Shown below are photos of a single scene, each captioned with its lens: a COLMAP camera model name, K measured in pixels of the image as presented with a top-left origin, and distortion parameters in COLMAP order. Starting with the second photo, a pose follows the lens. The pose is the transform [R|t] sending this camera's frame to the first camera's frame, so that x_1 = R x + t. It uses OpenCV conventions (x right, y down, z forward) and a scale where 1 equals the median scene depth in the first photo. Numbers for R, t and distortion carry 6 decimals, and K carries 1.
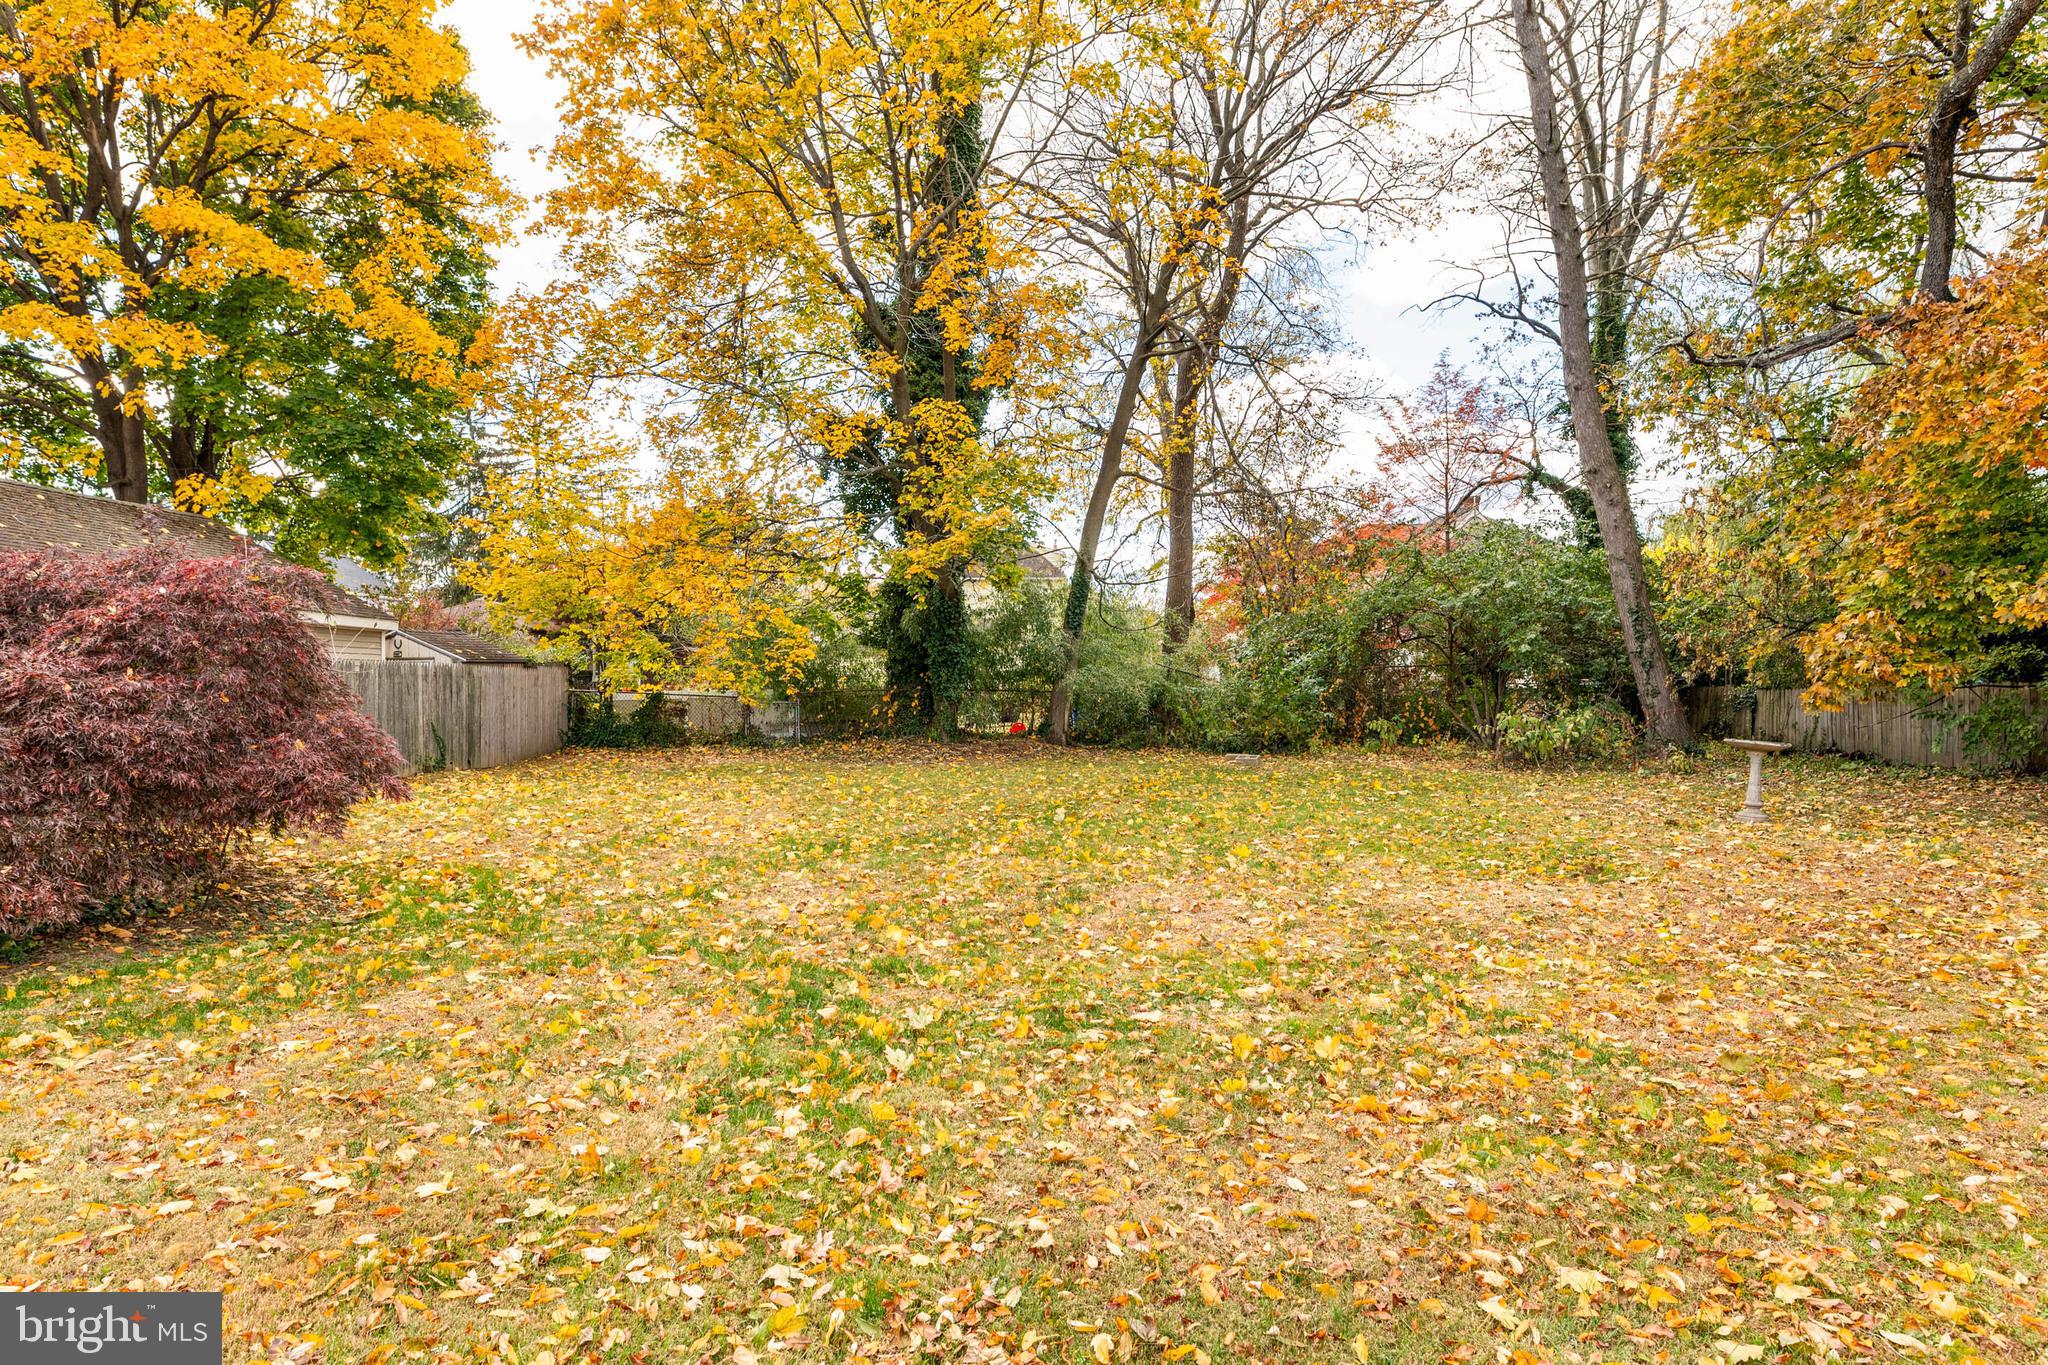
lens RADIAL K [[1187.8, 0, 1020.5], [0, 1187.8, 688.1], [0, 0, 1]] dist [-0.000074, -0.004102]
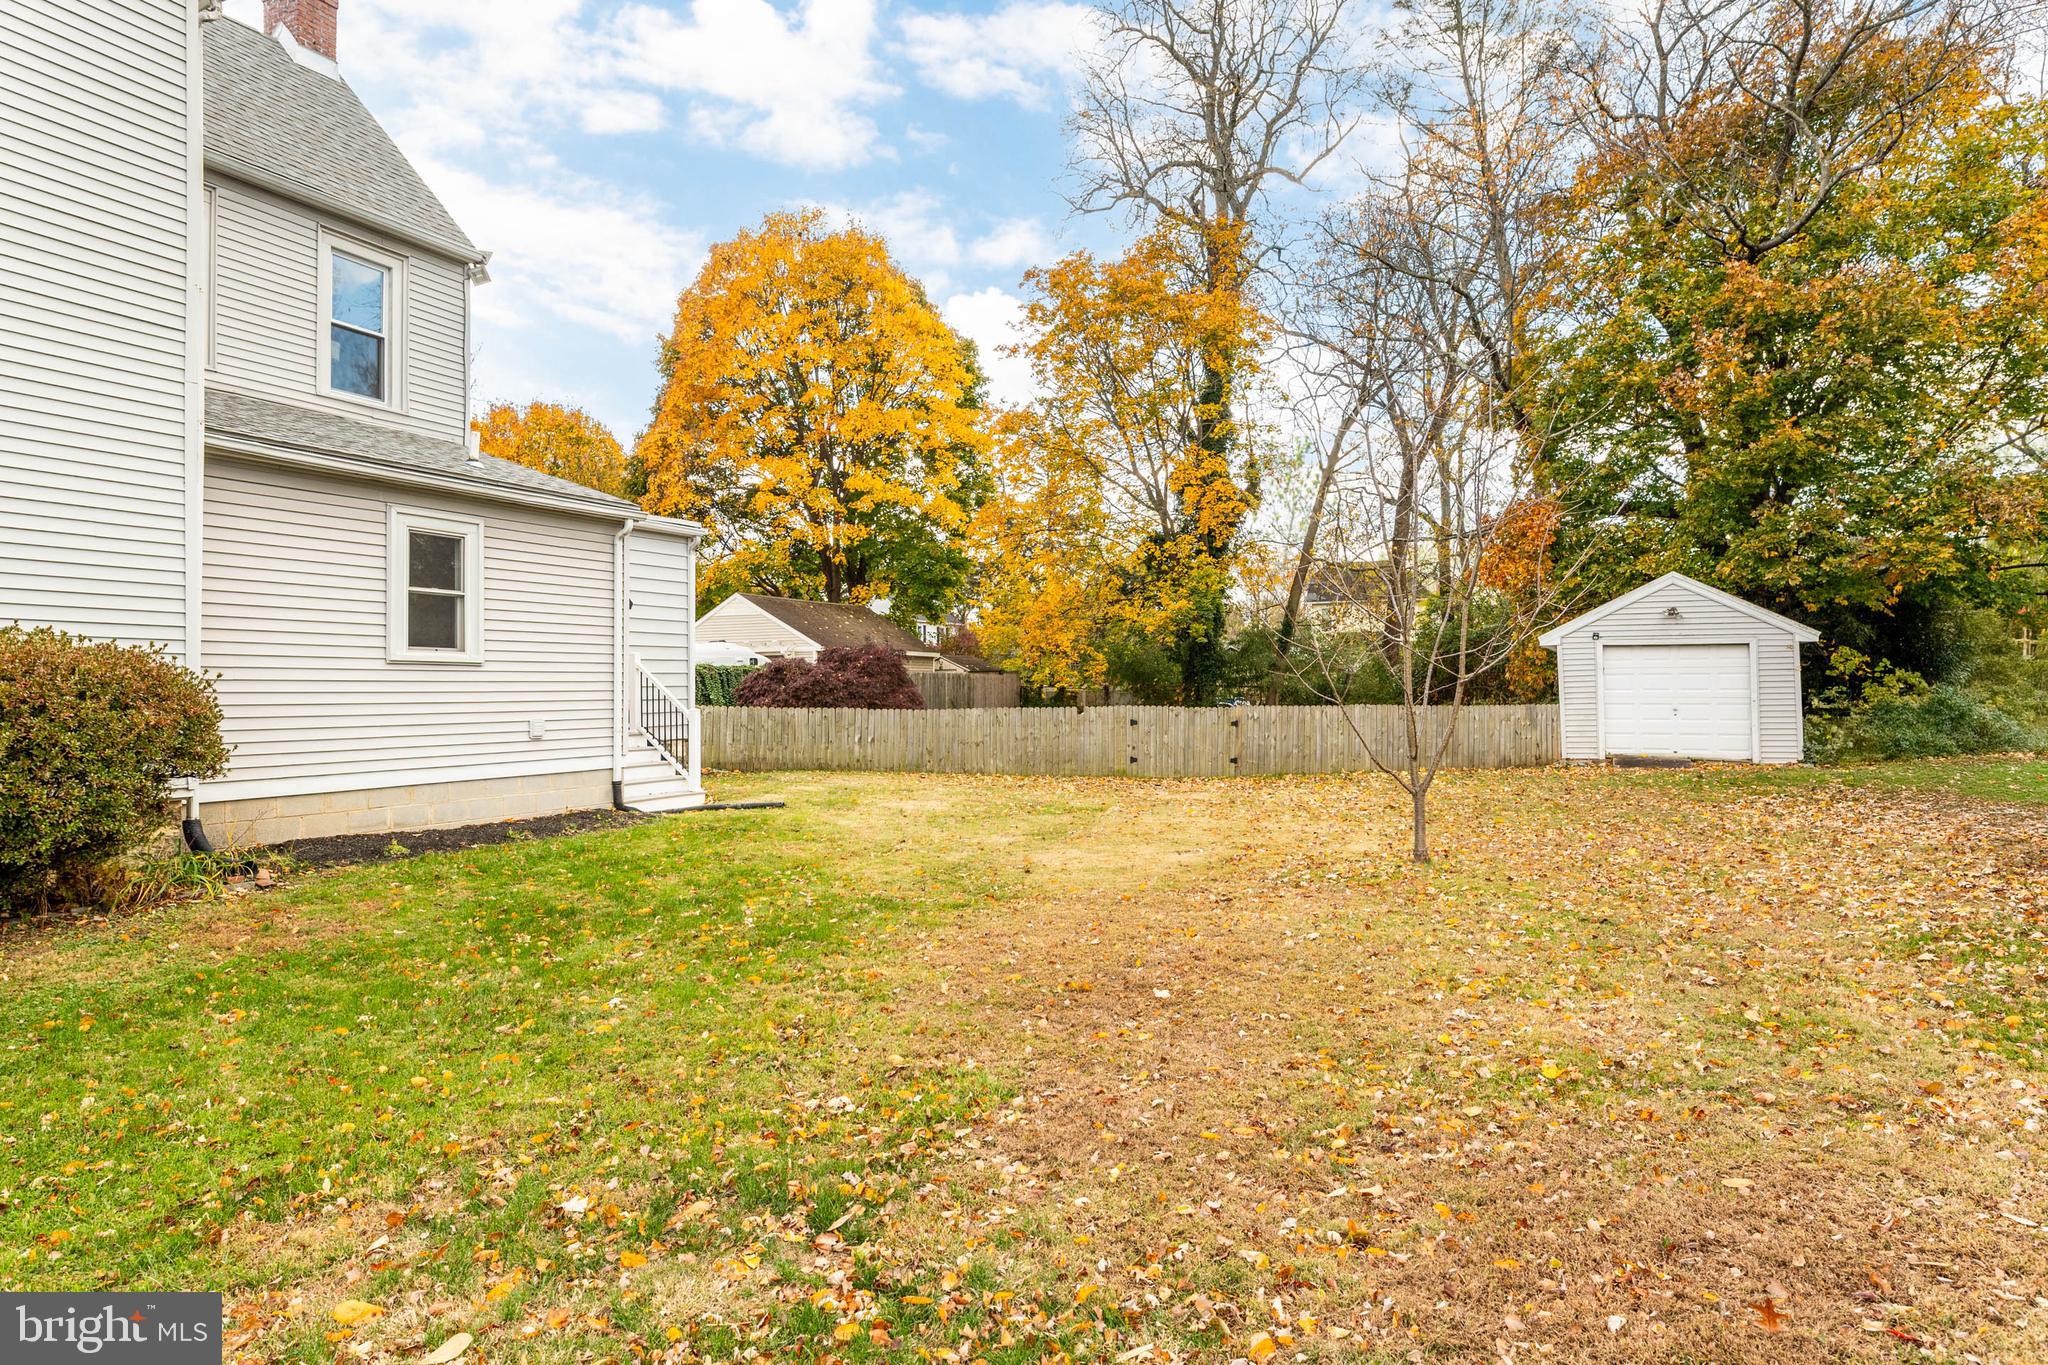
lens RADIAL K [[1187.8, 0, 1024.8], [0, 1187.8, 680.9], [0, 0, 1]] dist [-0.000074, -0.004102]
pose [[0.904121, -0.005789, -0.427237, 0.503503], [0.002268, 0.999959, -0.008752, 0.012888], [0.427270, 0.006944, 0.904097, -0.828802]]
